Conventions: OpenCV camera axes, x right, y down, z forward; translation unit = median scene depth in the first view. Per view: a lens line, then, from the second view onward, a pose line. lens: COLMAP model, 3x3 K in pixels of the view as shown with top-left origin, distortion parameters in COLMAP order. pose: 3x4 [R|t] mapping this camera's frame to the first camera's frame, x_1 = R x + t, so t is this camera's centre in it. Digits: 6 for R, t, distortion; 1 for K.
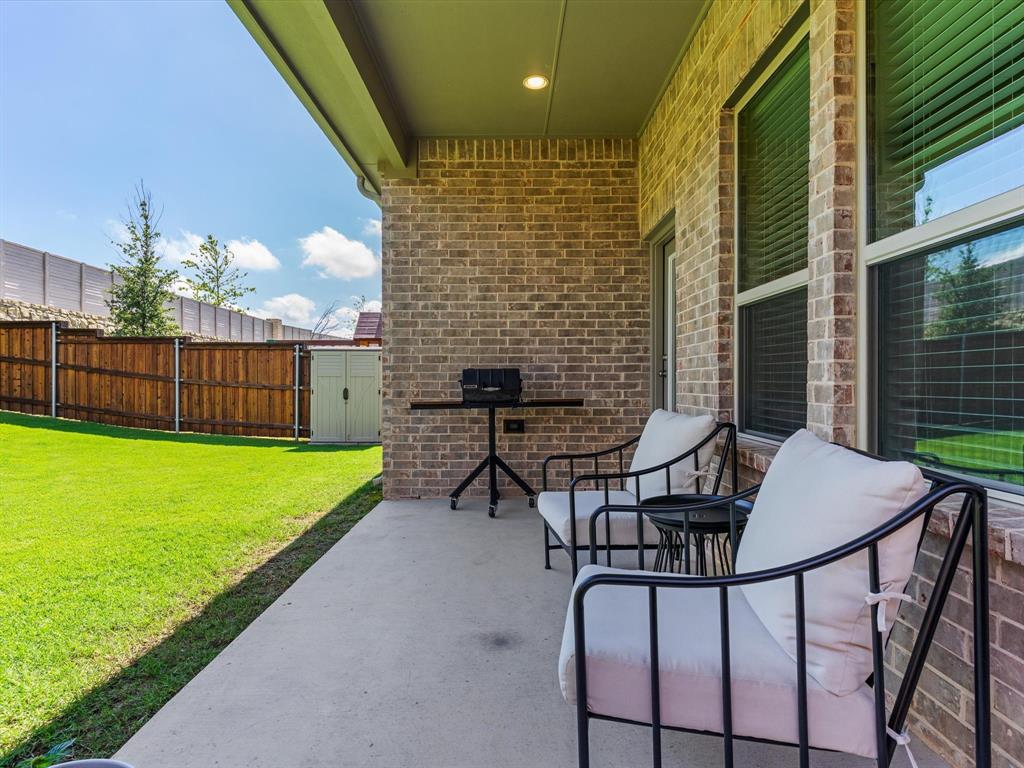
lens RADIAL K [[553.8, 0, 511.0], [0, 553.8, 386.1], [0, 0, 1]] dist [-0.004052, -0.000529]
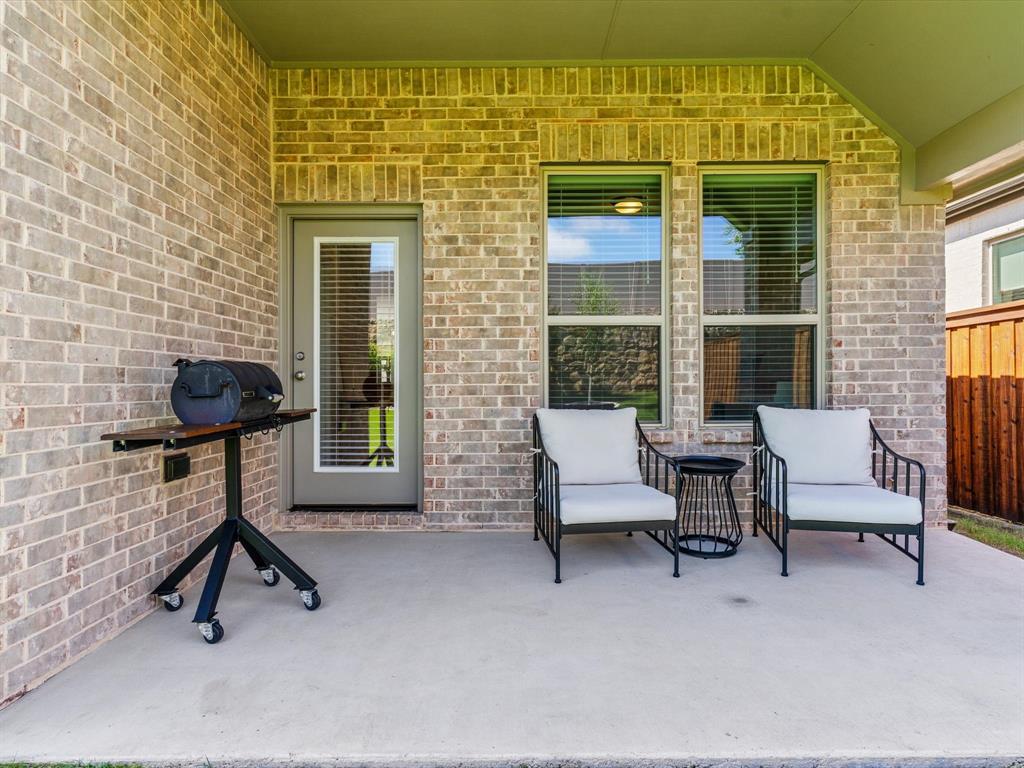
lens RADIAL K [[576.6, 0, 513.7], [0, 576.6, 386.9], [0, 0, 1]] dist [0.002084, -0.000132]
pose [[-0.000662, -0.002982, 0.999995, -0.564440], [0.012602, 0.999916, 0.002990, -0.004111], [-0.999920, 0.012604, -0.000625, 0.663969]]
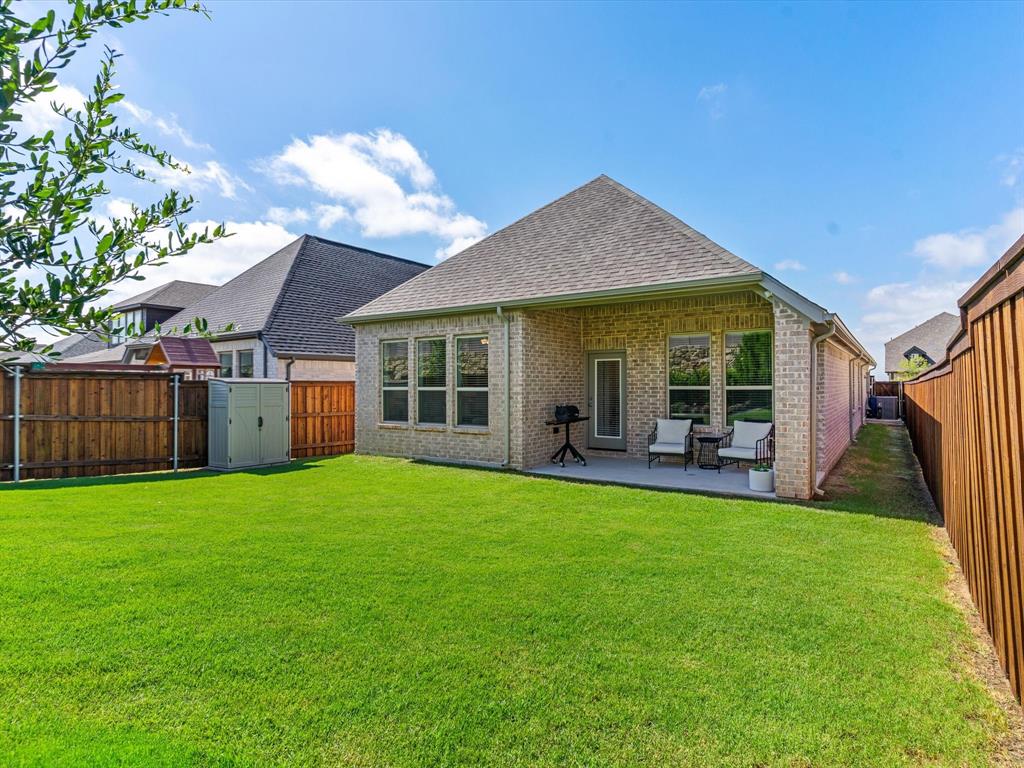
lens RADIAL K [[553.8, 0, 514.0], [0, 553.8, 381.7], [0, 0, 1]] dist [-0.004052, -0.000529]
pose [[0.565191, 0.002435, 0.824956, -1.931767], [0.011392, 0.999877, -0.010756, -0.101987], [-0.824881, 0.015477, 0.565094, -0.127610]]
